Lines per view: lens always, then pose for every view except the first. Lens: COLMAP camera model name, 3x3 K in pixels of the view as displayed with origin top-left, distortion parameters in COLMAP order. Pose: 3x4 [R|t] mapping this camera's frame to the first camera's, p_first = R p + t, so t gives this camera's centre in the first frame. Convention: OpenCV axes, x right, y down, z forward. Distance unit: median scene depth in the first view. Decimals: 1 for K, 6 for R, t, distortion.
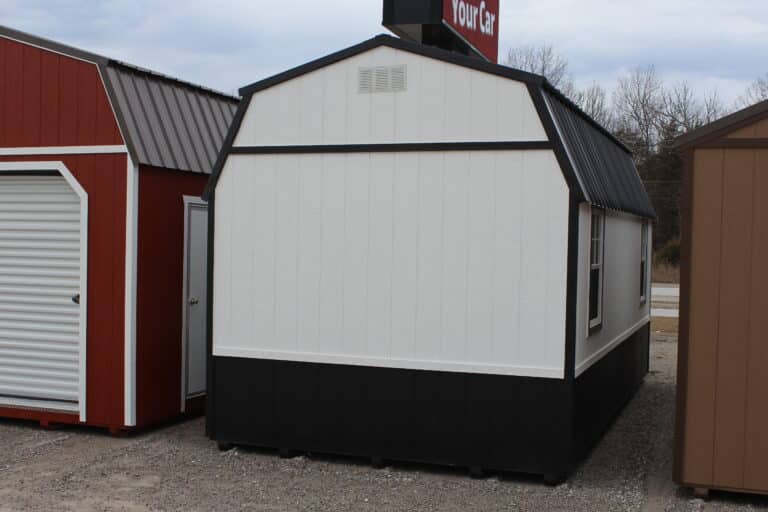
lens RADIAL K [[908.4, 0, 384.4], [0, 908.4, 255.0], [0, 0, 1]] dist [0.047062, 0.000000]
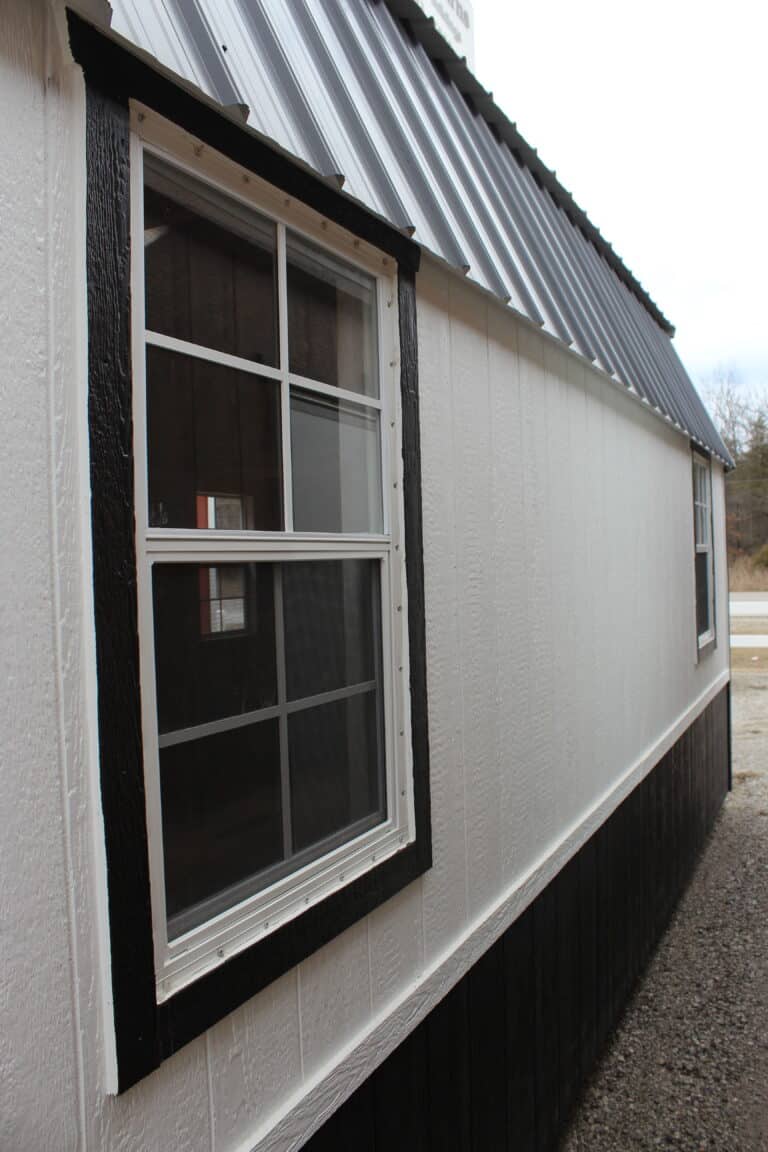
lens RADIAL K [[943.3, 0, 381.1], [0, 943.3, 574.8], [0, 0, 1]] dist [-0.039013, 0.008173]
pose [[0.994639, -0.056032, -0.086913, 0.150181], [0.055687, 0.998428, -0.006391, 0.010281], [0.087134, 0.001517, 0.996195, 0.479136]]
